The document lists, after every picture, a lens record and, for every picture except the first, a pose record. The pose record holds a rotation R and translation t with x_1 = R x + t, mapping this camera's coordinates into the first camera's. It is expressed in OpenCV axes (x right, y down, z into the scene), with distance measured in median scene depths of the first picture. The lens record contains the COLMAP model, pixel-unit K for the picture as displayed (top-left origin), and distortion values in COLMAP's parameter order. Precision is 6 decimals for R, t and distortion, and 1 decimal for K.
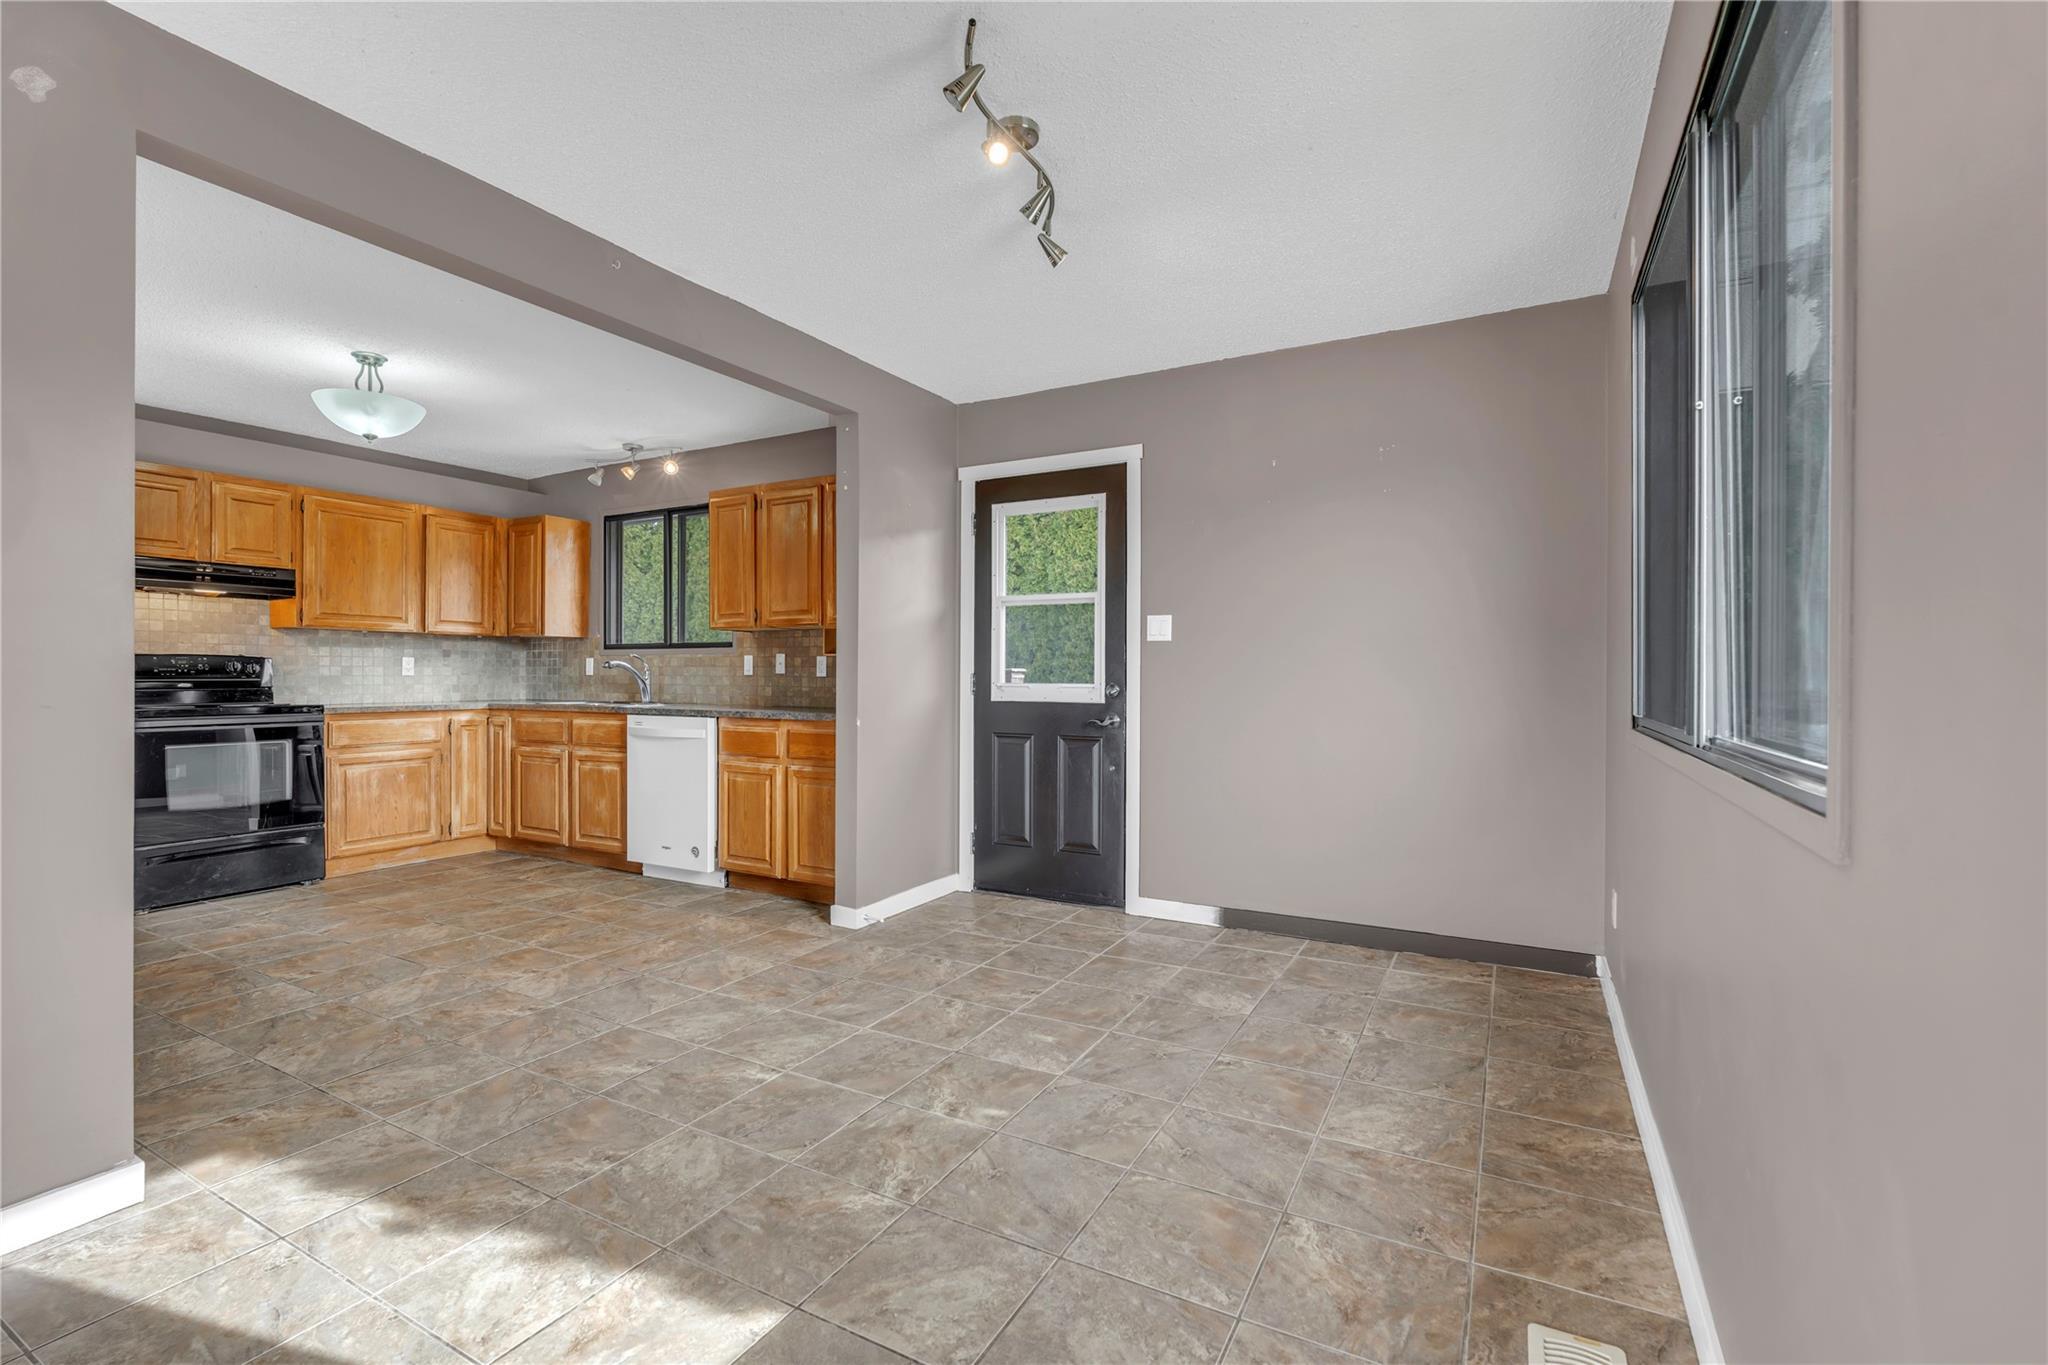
lens RADIAL K [[910.4, 0, 1037.9], [0, 910.4, 680.8], [0, 0, 1]] dist [-0.003164, 0.000186]
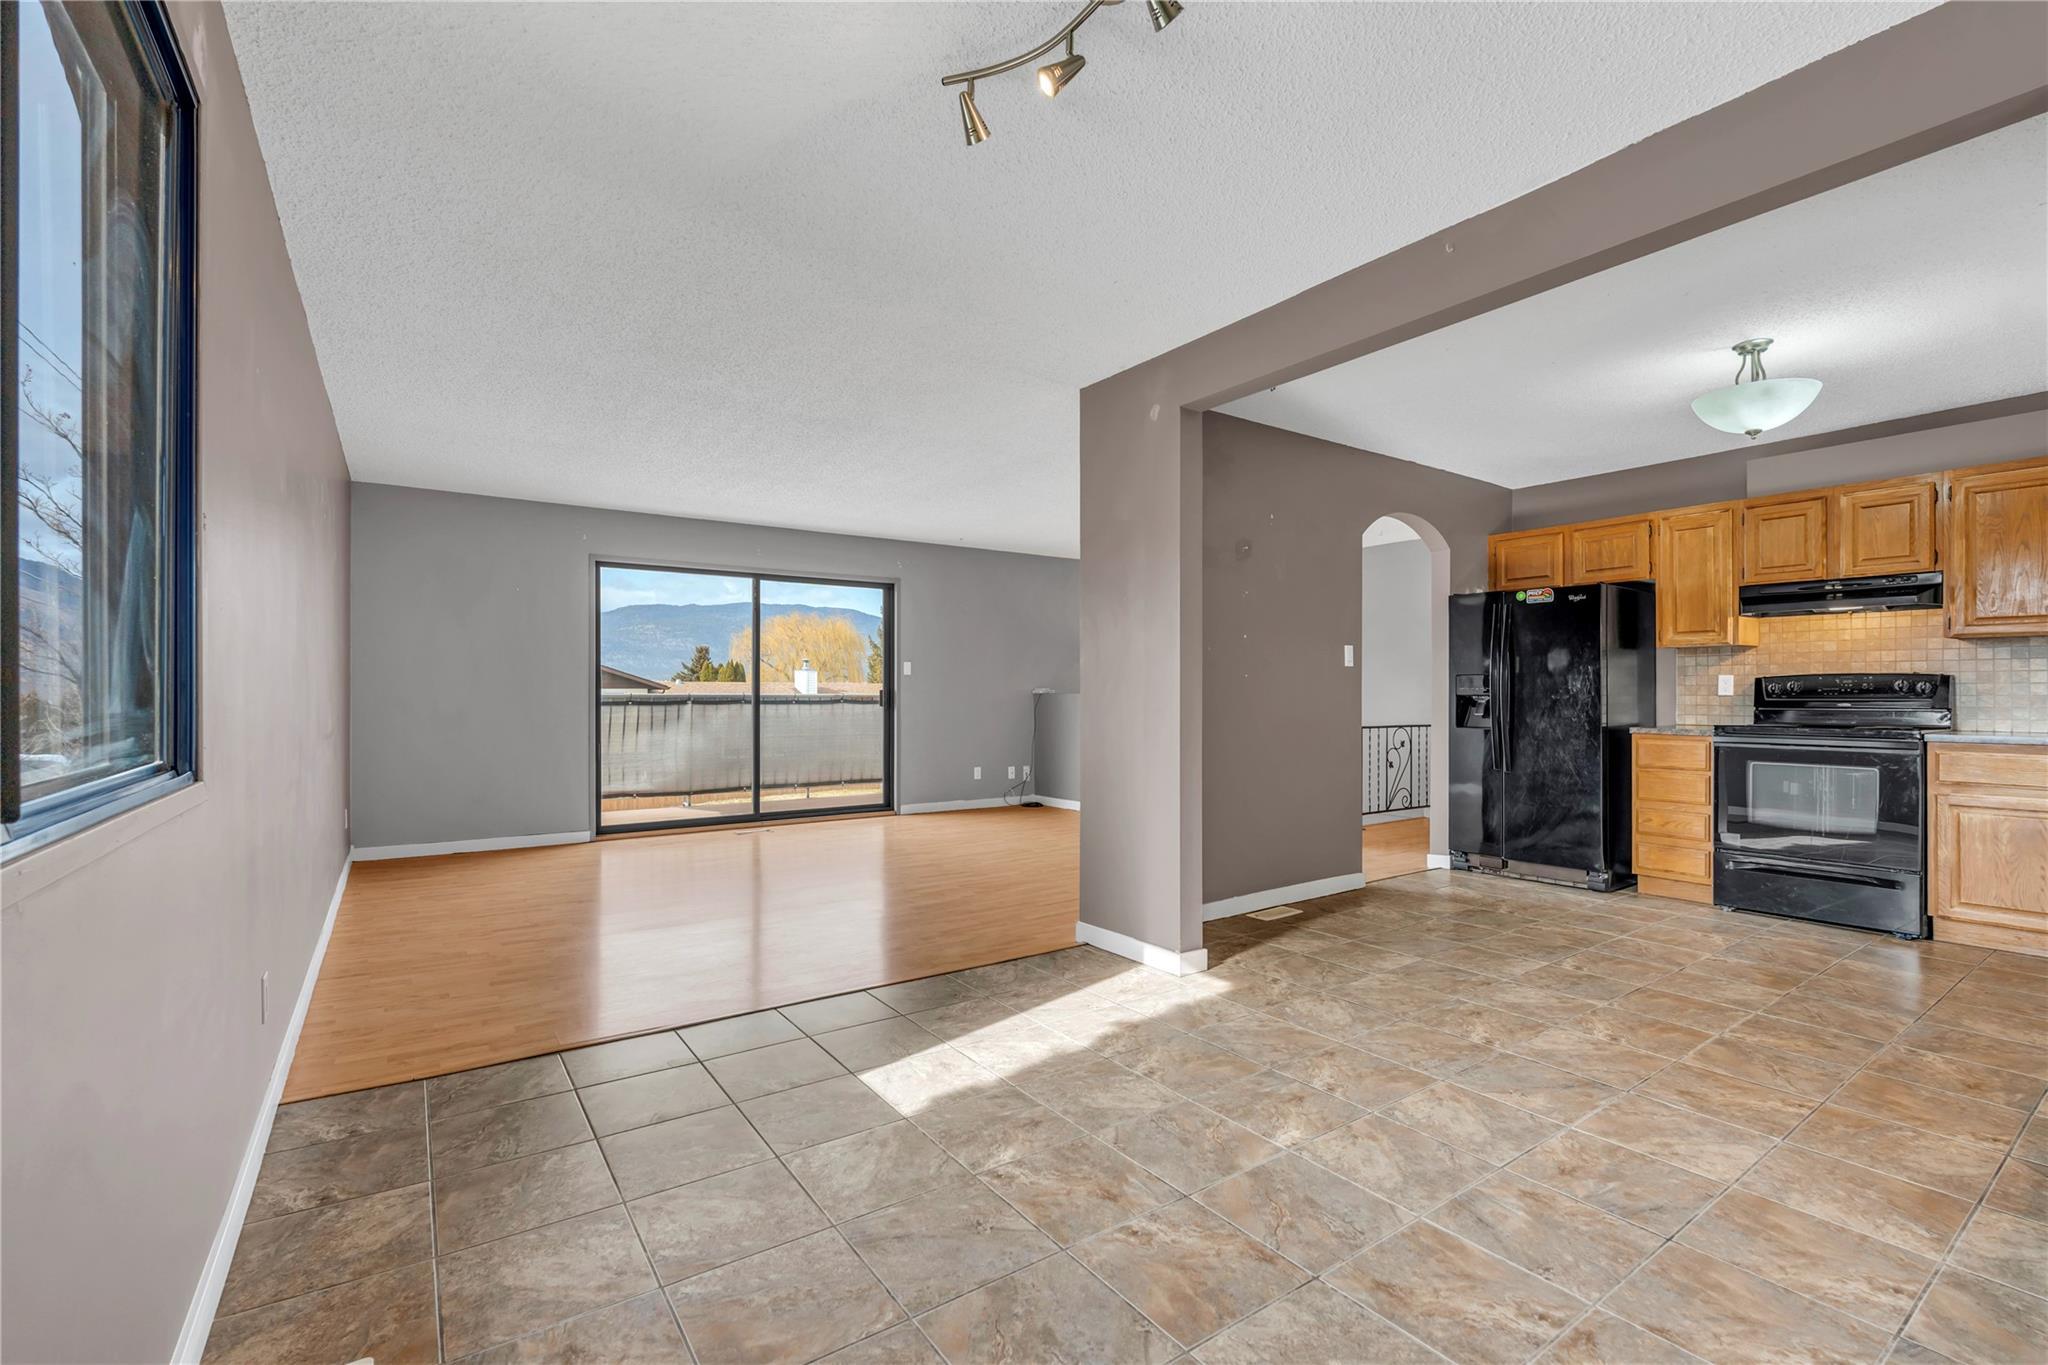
lens RADIAL K [[881.1, 0, 1005.0], [0, 881.1, 686.6], [0, 0, 1]] dist [-0.003595, -0.000980]
pose [[-0.459443, -0.004718, -0.888195, 0.316142], [-0.005740, 0.999981, -0.002343, -0.007083], [0.888189, 0.004022, -0.459461, 0.600639]]
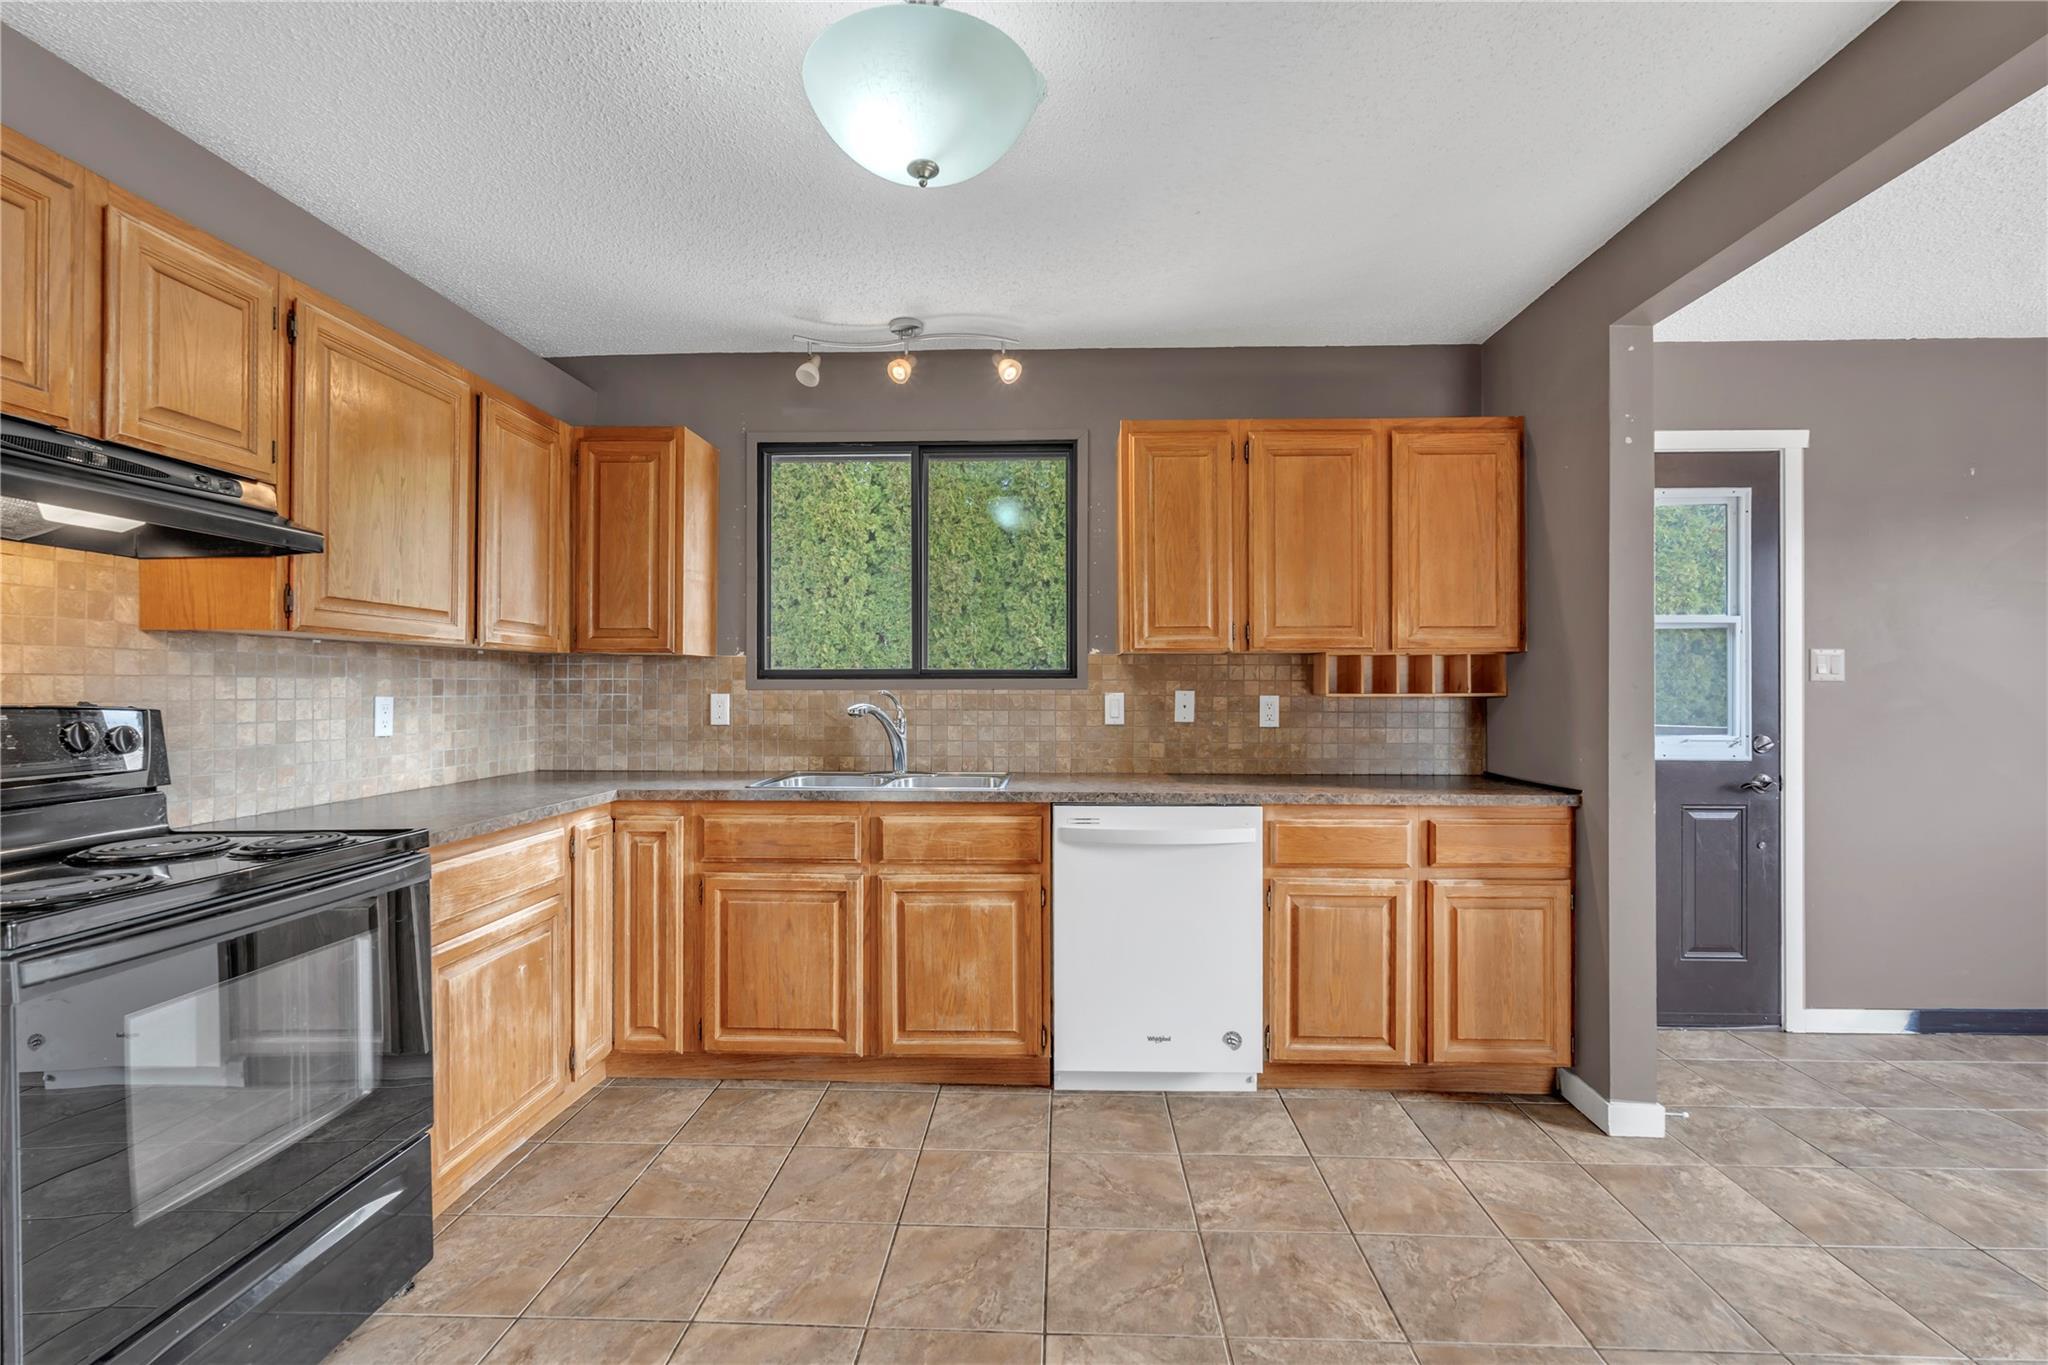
lens RADIAL K [[929.1, 0, 1024.0], [0, 929.1, 682.5], [0, 0, 1]] dist [-0.002673, 0.000479]
pose [[0.891005, 0.000113, 0.453994, -0.715404], [0.003981, 0.999960, -0.008062, -0.032449], [-0.453976, 0.008991, 0.890969, 0.500722]]
